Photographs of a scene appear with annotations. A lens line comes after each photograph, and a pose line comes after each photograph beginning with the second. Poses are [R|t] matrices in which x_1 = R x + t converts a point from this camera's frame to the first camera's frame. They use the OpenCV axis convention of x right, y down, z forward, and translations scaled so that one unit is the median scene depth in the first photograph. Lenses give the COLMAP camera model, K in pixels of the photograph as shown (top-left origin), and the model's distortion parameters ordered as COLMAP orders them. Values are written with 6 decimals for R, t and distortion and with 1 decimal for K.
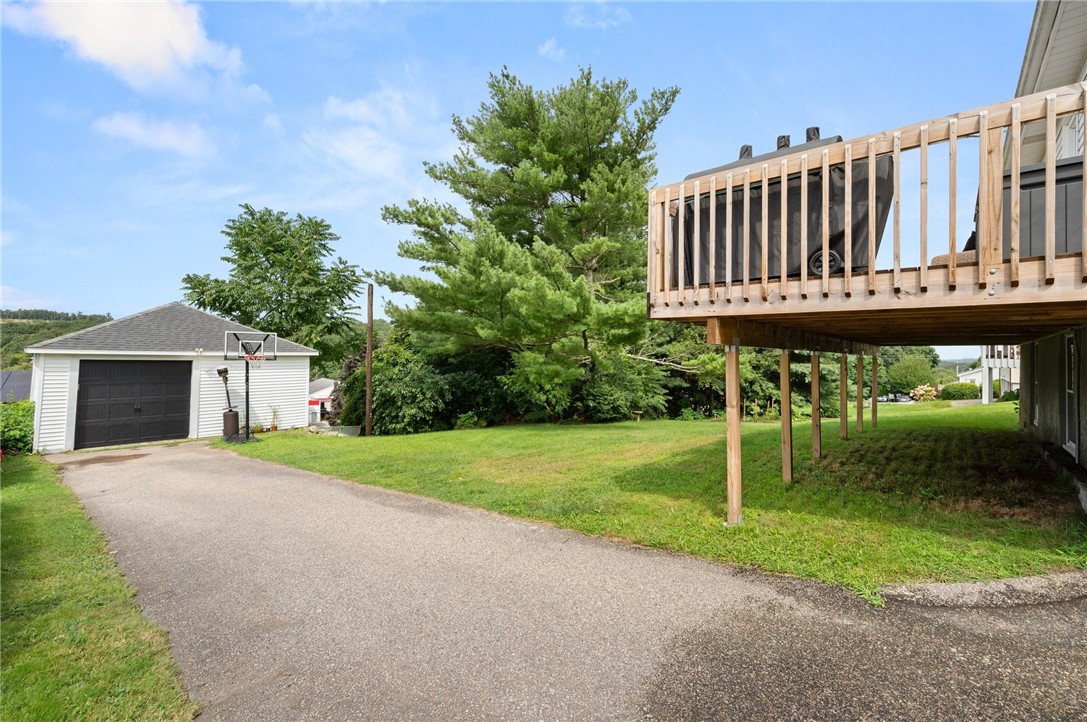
lens RADIAL K [[456.5, 0, 554.1], [0, 456.5, 346.8], [0, 0, 1]] dist [0.000010, 0.000227]
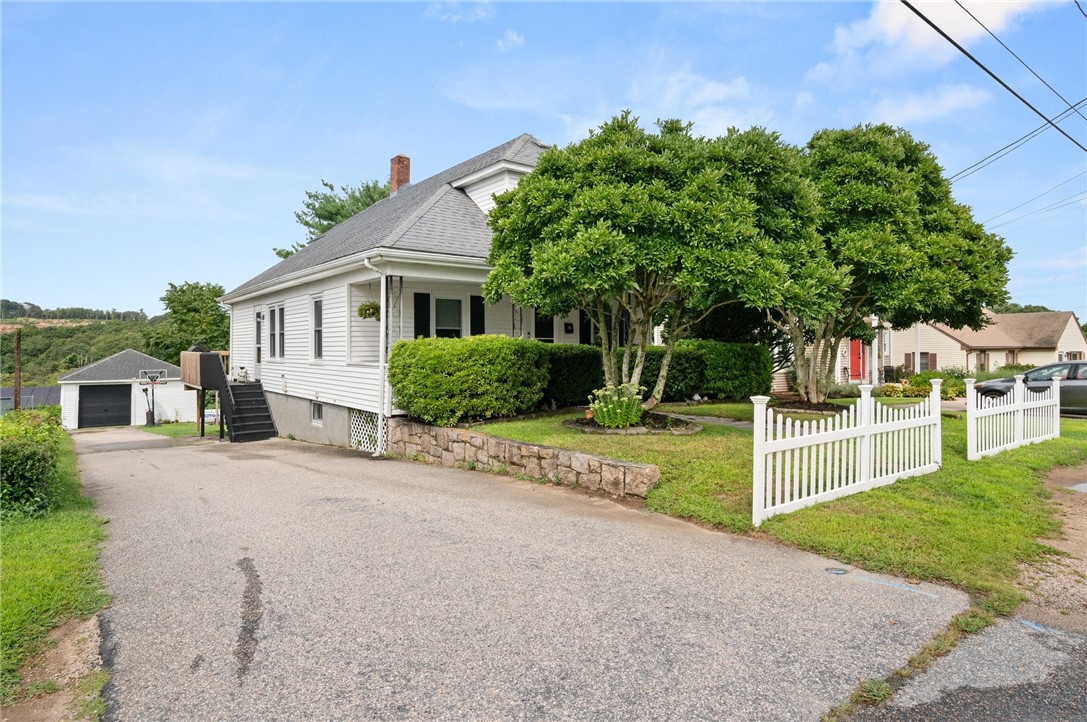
lens RADIAL K [[624.5, 0, 550.9], [0, 624.5, 342.2], [0, 0, 1]] dist [-0.001642, 0.001704]
pose [[0.980602, -0.018846, -0.195103, 1.408065], [0.020556, 0.999766, 0.006744, -0.124495], [0.194930, -0.010624, 0.980760, -1.183330]]
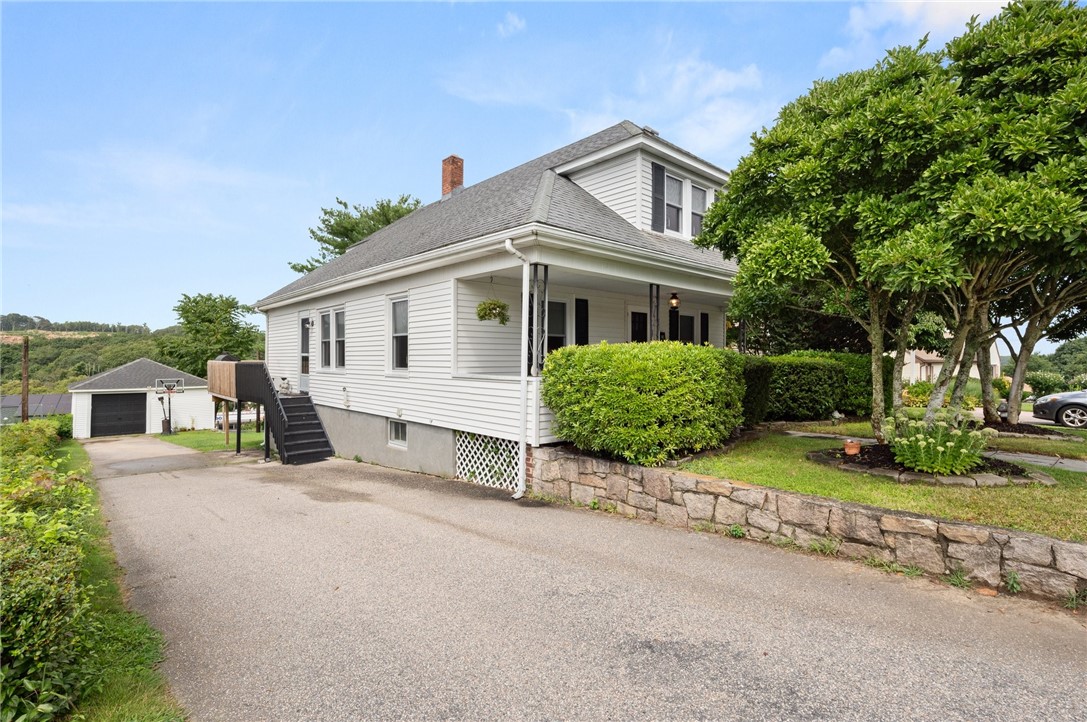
lens RADIAL K [[515.2, 0, 544.1], [0, 515.2, 362.1], [0, 0, 1]] dist [-0.000824, -0.000455]
pose [[0.993123, -0.011034, -0.116551, 1.103769], [0.013705, 0.999661, 0.022142, -0.122105], [0.116267, -0.023587, 0.992938, -0.932763]]
